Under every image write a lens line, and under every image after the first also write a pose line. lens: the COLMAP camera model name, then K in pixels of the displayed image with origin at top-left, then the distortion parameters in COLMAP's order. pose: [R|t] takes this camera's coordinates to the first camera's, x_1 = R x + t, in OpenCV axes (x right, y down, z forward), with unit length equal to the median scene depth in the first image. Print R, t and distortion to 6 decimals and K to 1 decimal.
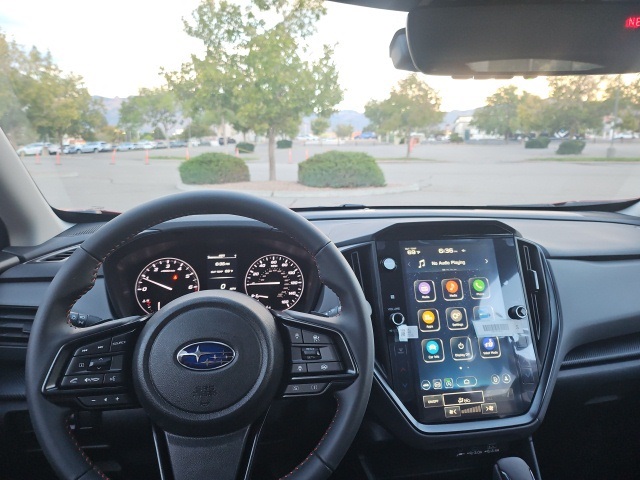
lens RADIAL K [[438.9, 0, 320.0], [0, 438.9, 240.0], [0, 0, 1]] dist [0.050565, -0.065122]
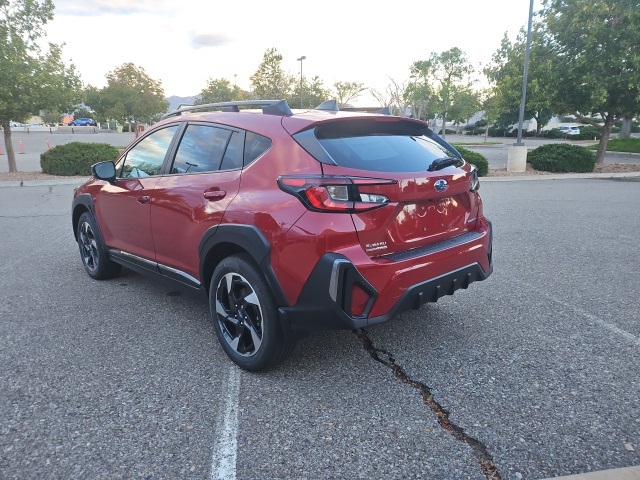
lens RADIAL K [[438.9, 0, 320.0], [0, 438.9, 240.0], [0, 0, 1]] dist [0.050565, -0.065122]
pose [[0.830268, -0.128617, 0.542322, -0.105713], [0.113171, 0.991644, 0.061919, 0.046511], [-0.545754, 0.009966, 0.837886, -0.298062]]
